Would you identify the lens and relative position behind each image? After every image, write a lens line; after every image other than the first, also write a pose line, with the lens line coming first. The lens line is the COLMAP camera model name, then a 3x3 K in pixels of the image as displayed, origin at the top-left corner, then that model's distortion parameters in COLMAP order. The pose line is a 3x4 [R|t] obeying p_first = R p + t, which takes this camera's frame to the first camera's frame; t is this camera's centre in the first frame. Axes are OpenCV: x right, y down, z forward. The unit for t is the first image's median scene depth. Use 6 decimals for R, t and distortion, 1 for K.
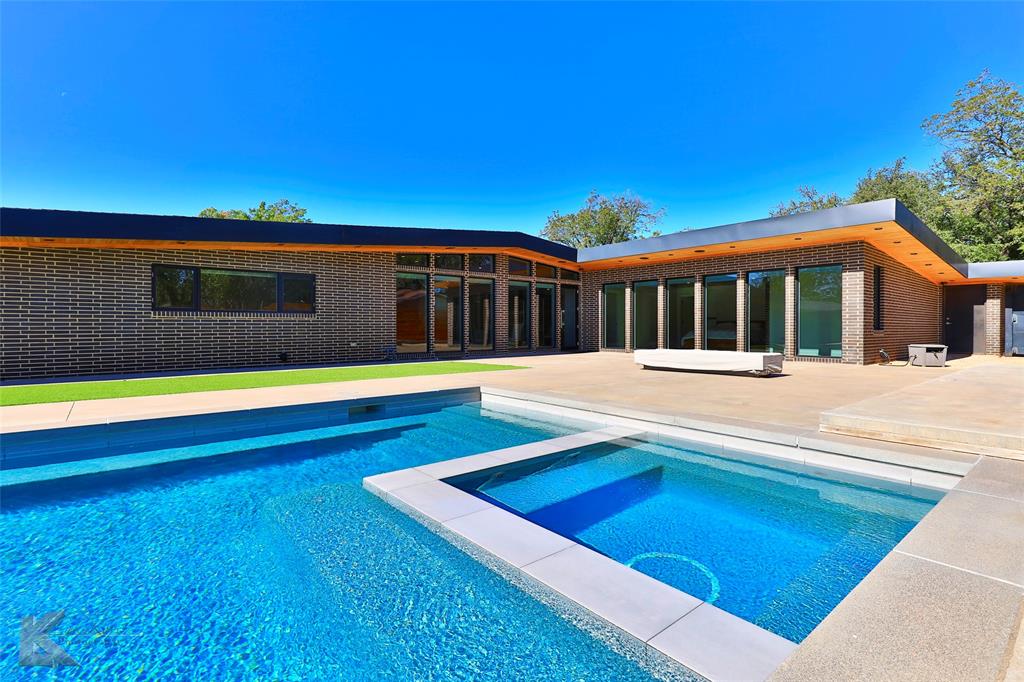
lens RADIAL K [[500.4, 0, 483.9], [0, 500.4, 335.3], [0, 0, 1]] dist [-0.012037, 0.000232]
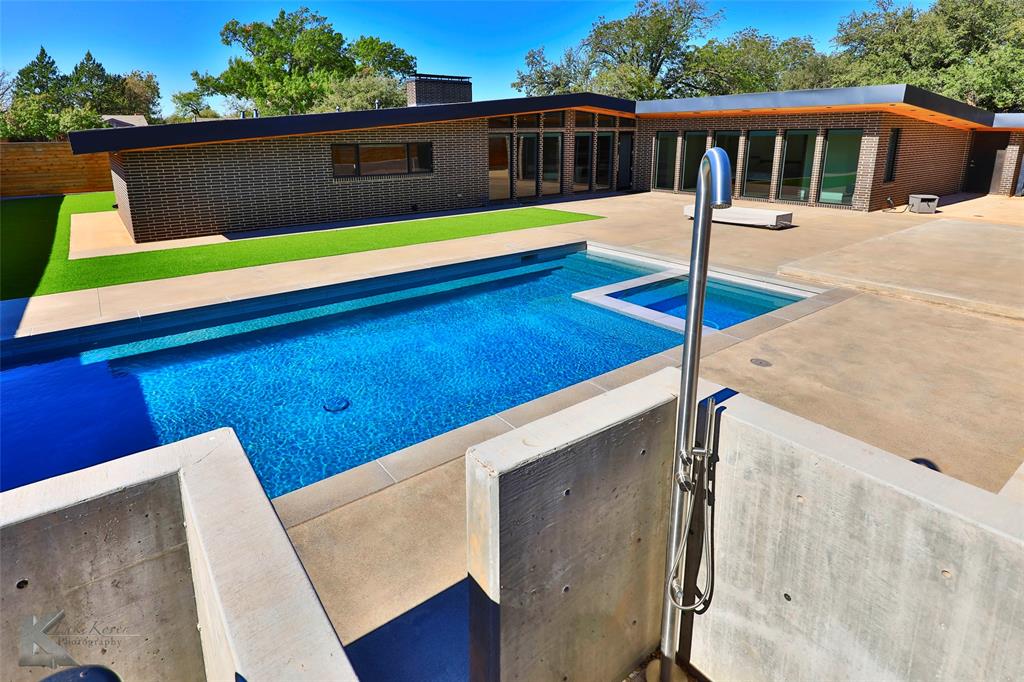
lens RADIAL K [[552.5, 0, 476.1], [0, 552.5, 264.3], [0, 0, 1]] dist [0.031579, -0.019241]
pose [[0.998800, -0.003063, -0.048875, -0.126900], [0.013400, 0.977047, 0.212602, -0.095219], [0.047102, -0.213002, 0.975916, -0.352122]]
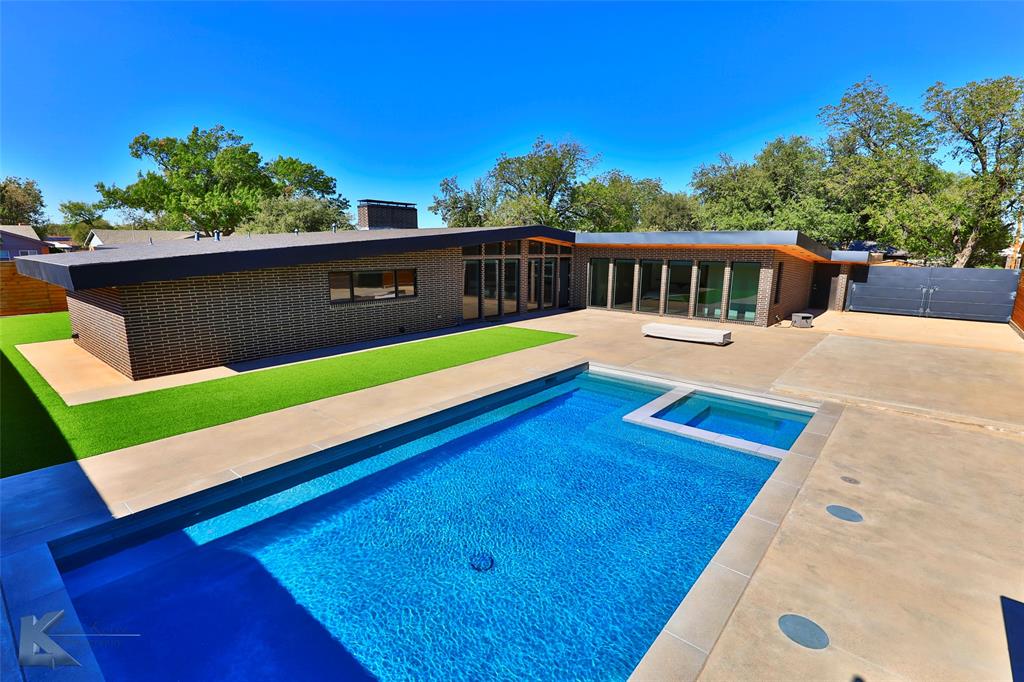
lens RADIAL K [[490.8, 0, 490.3], [0, 490.8, 354.3], [0, 0, 1]] dist [0.001698, -0.000250]
pose [[0.983015, -0.036517, 0.179857, -0.314400], [0.000246, 0.980266, 0.197682, -0.128811], [-0.183526, -0.194280, 0.963625, -0.301657]]
